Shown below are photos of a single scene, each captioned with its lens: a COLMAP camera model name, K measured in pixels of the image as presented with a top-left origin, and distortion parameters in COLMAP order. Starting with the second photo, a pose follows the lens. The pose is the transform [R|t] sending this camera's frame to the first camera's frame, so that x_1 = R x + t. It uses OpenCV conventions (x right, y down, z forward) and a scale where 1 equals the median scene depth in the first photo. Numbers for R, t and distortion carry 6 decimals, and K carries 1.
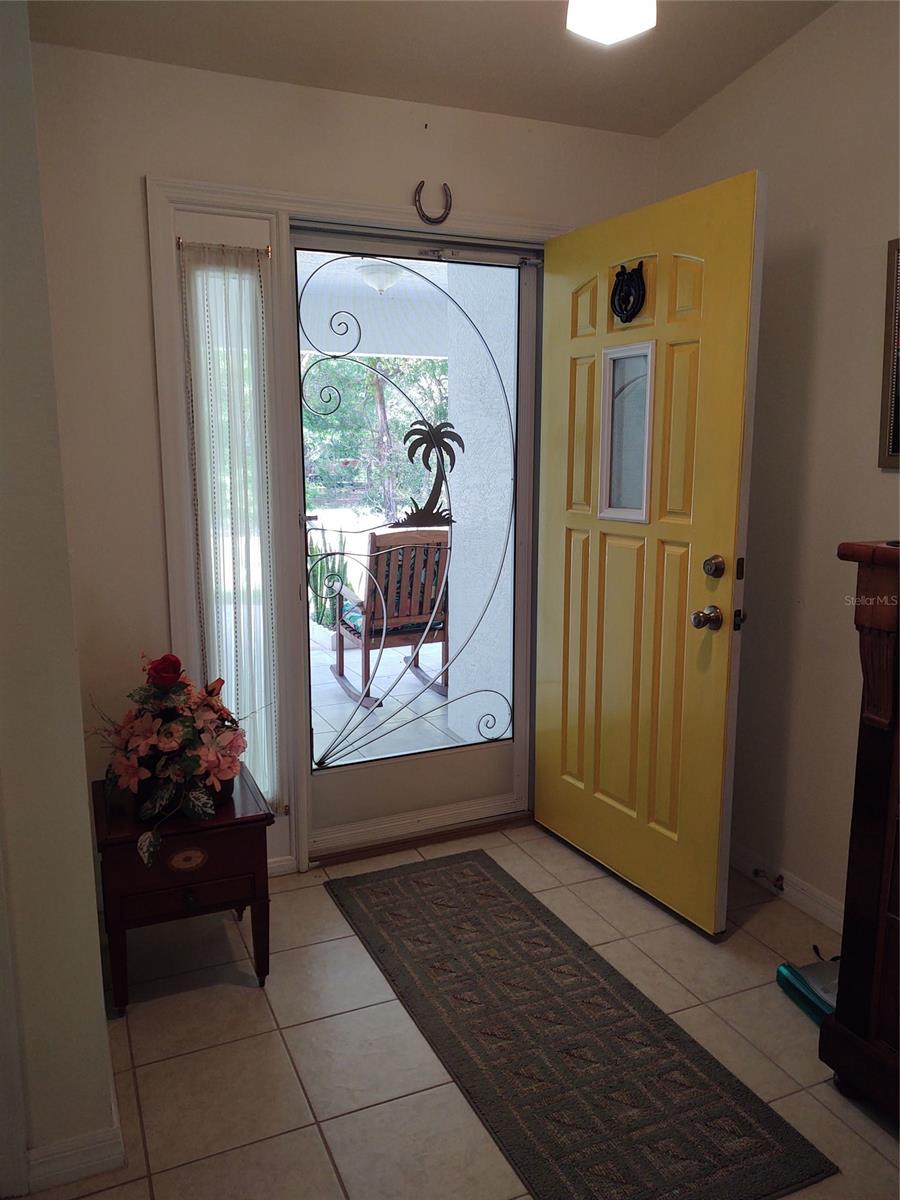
lens RADIAL K [[904.3, 0, 445.8], [0, 904.3, 604.0], [0, 0, 1]] dist [0.029035, -0.050980]
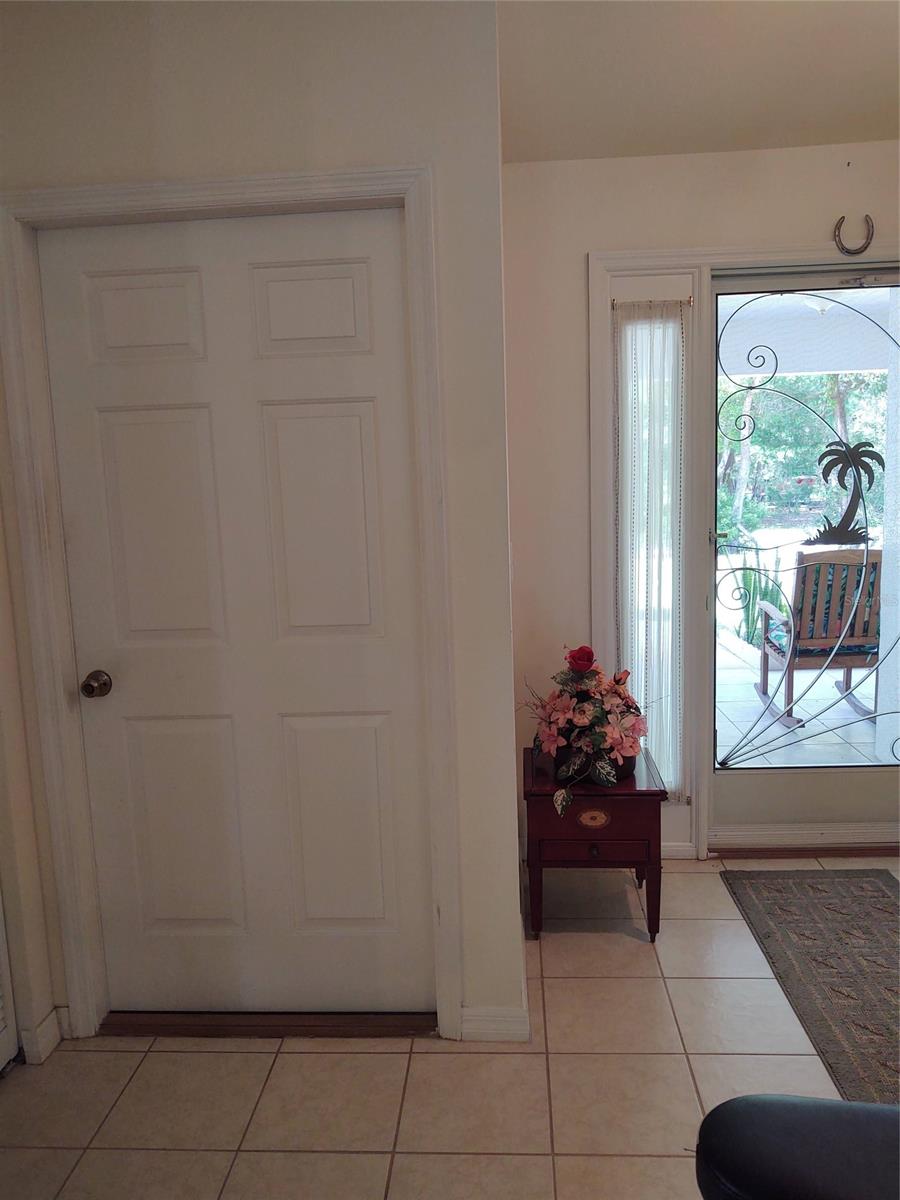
lens RADIAL K [[904.3, 0, 446.7], [0, 904.3, 604.1], [0, 0, 1]] dist [0.029035, -0.050980]
pose [[0.886686, 0.036805, -0.460905, 0.071814], [-0.047380, 0.998812, -0.011390, 0.017363], [0.459938, 0.031937, 0.887377, -0.136437]]
